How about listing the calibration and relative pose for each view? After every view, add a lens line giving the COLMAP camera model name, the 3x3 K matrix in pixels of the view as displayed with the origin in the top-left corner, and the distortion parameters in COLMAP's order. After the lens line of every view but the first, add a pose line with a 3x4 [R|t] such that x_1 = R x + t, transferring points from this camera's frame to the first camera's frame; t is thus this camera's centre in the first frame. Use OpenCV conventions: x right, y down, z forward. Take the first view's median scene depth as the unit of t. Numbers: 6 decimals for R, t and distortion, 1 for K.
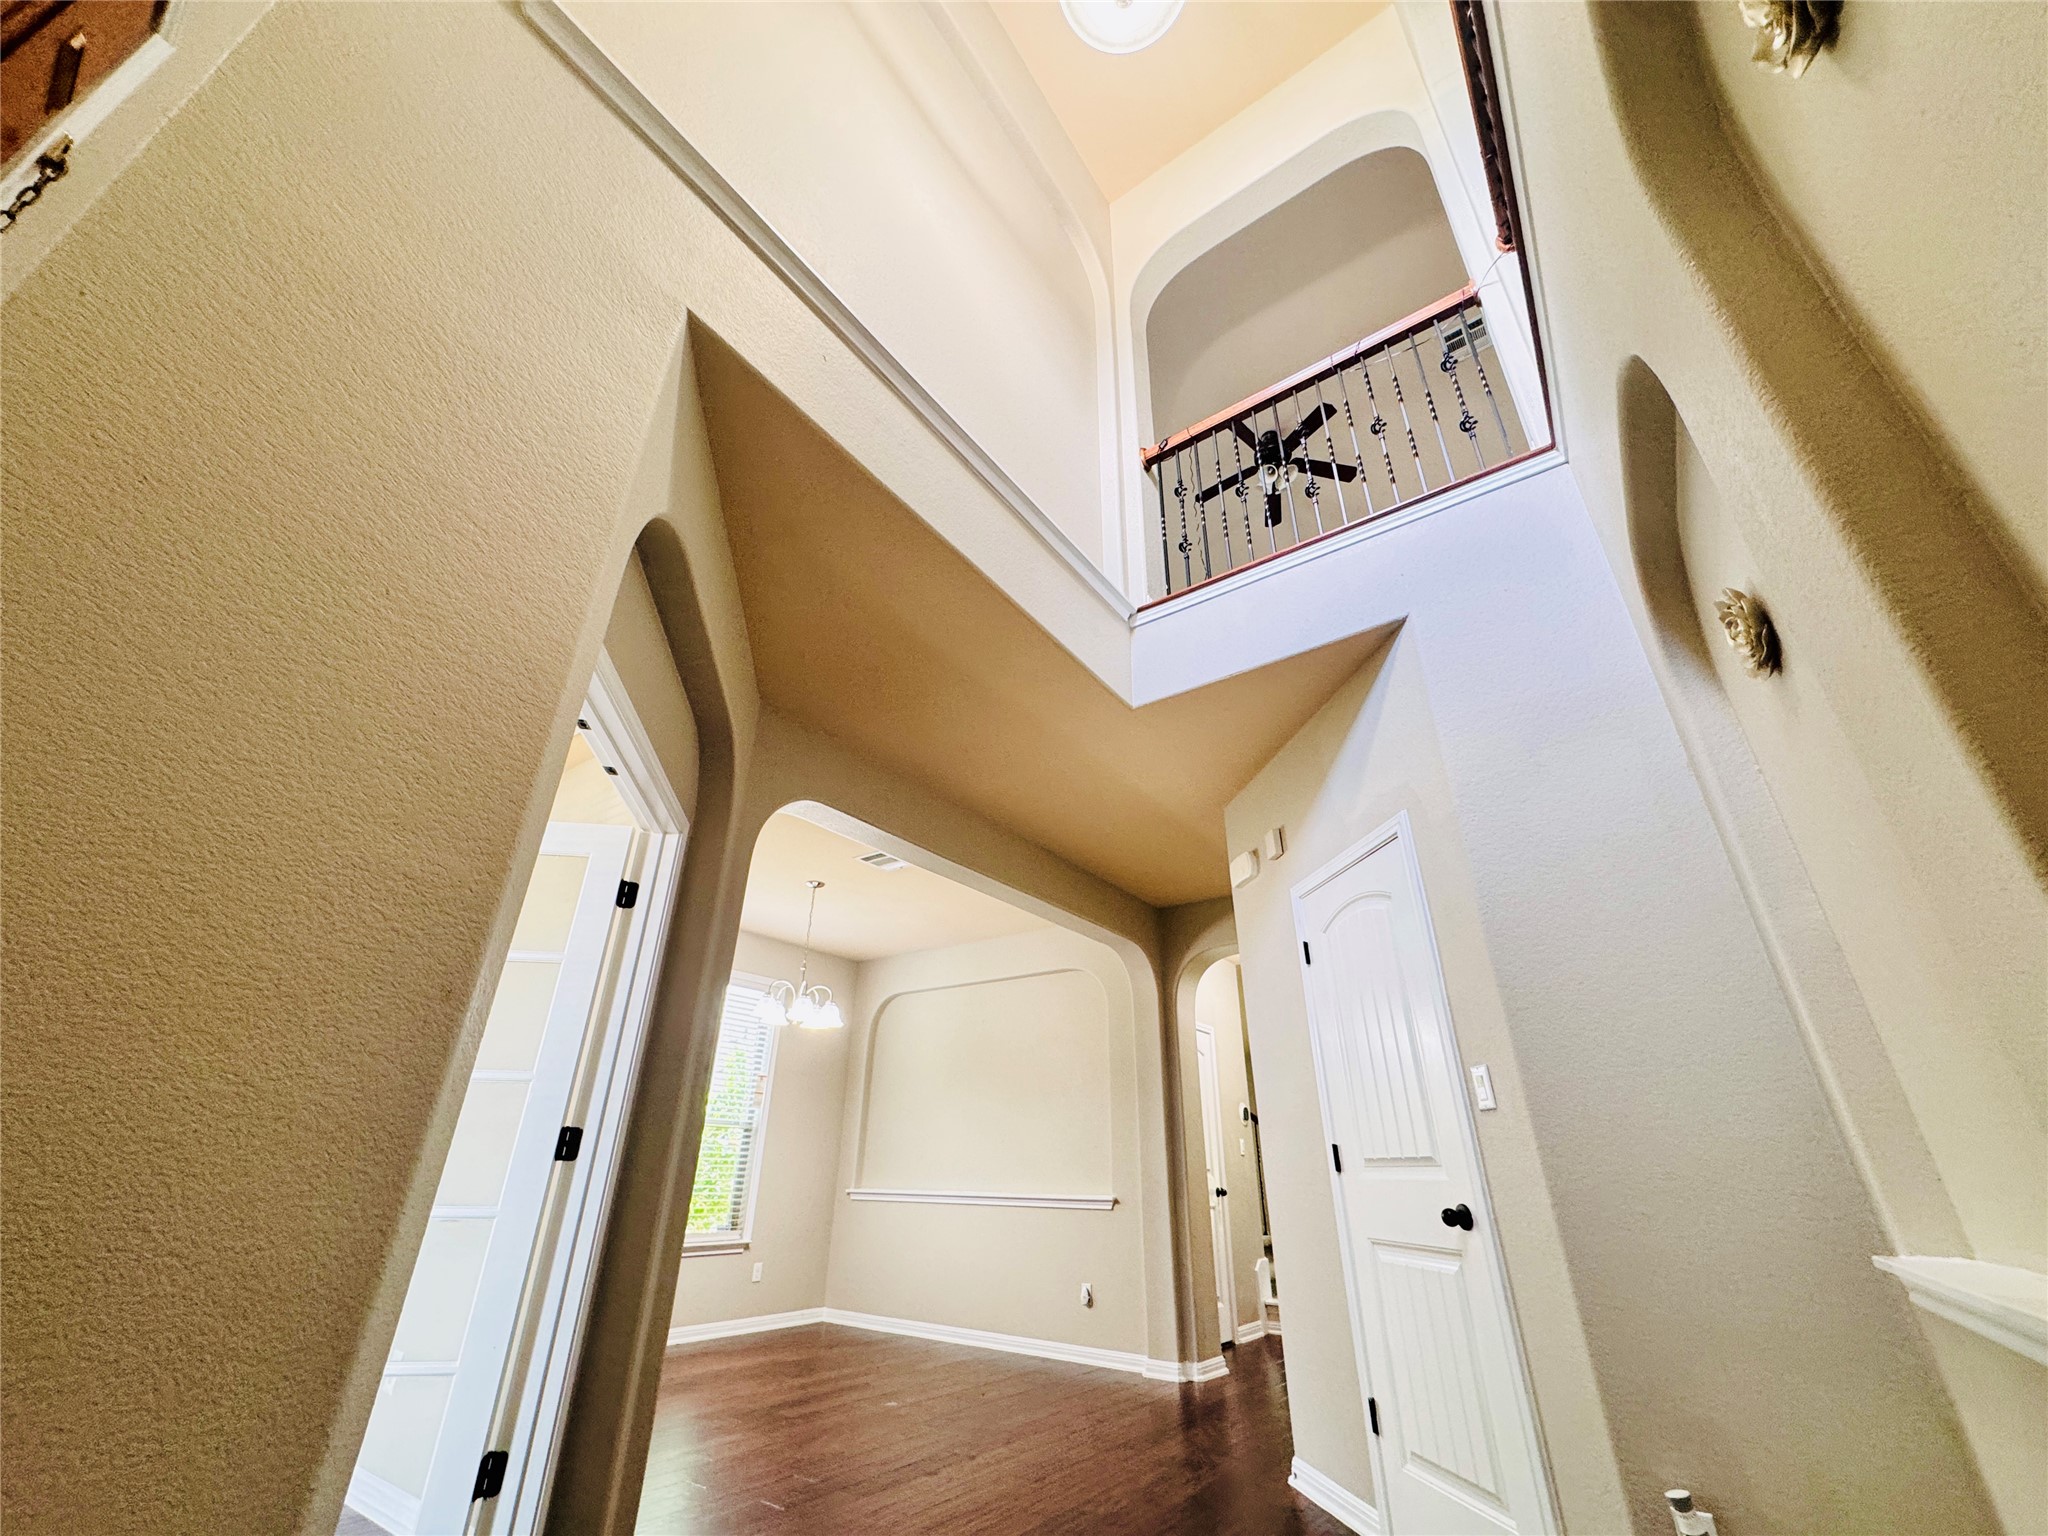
lens RADIAL K [[823.1, 0, 1013.2], [0, 823.1, 769.1], [0, 0, 1]] dist [-0.008799, 0.000919]
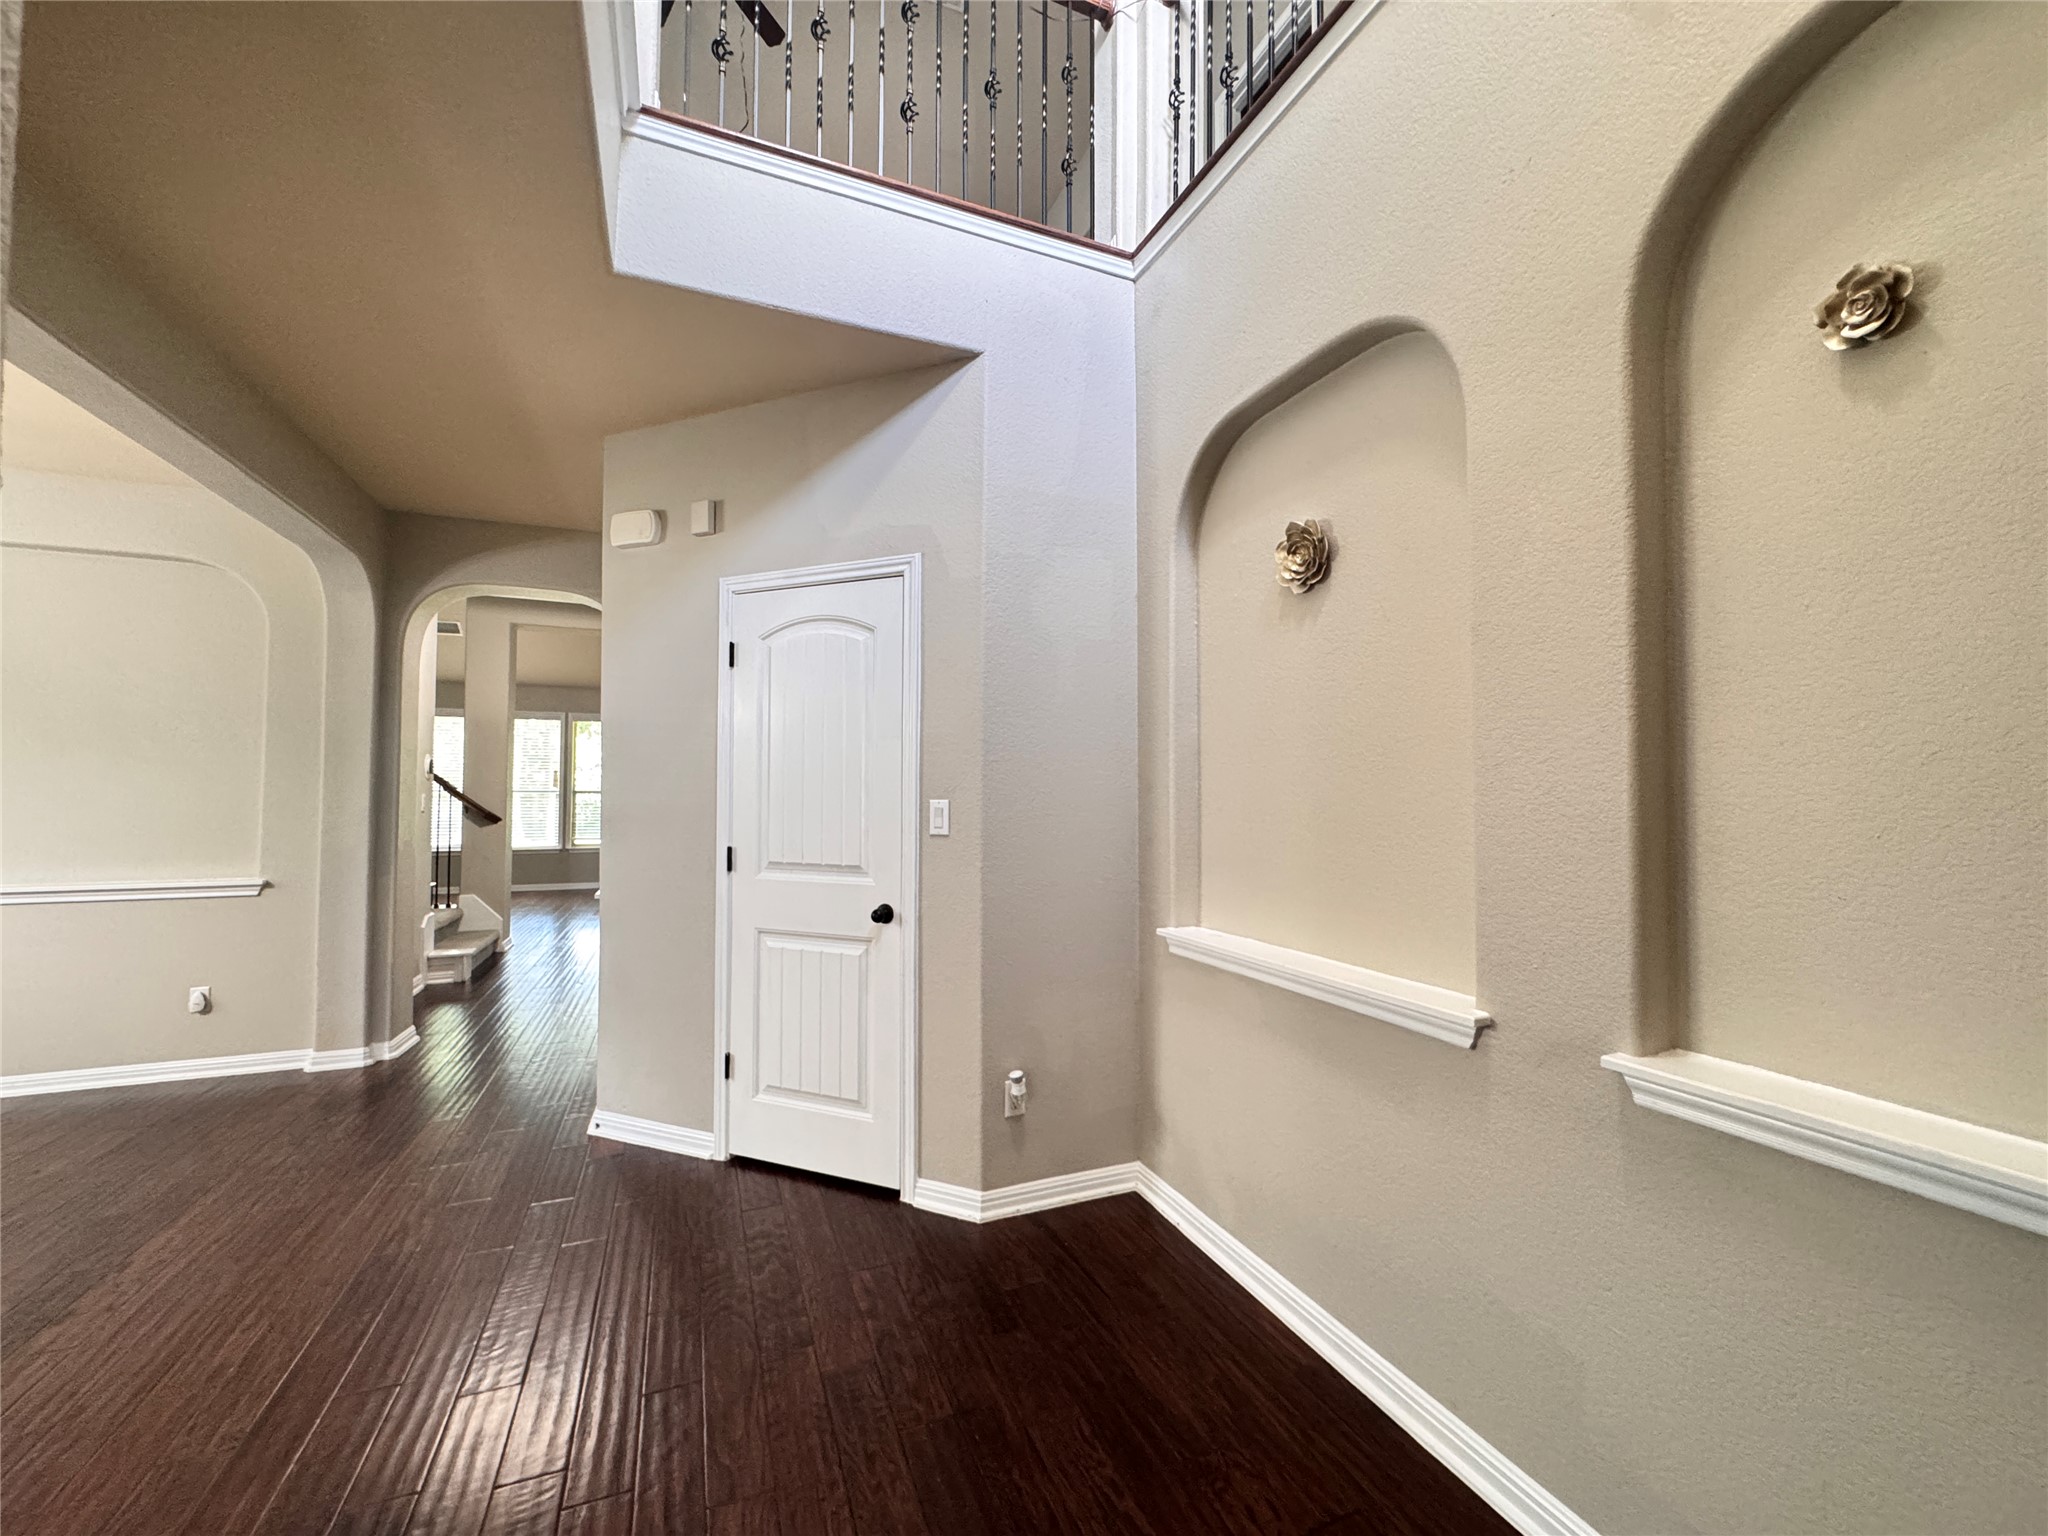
lens RADIAL K [[823.1, 0, 1018.0], [0, 823.1, 775.5], [0, 0, 1]] dist [-0.008799, 0.000919]
pose [[0.504179, -0.002181, 0.863597, -0.315626], [-0.380087, 0.897376, 0.224165, 0.022544], [-0.775460, -0.441261, 0.451609, 0.332498]]
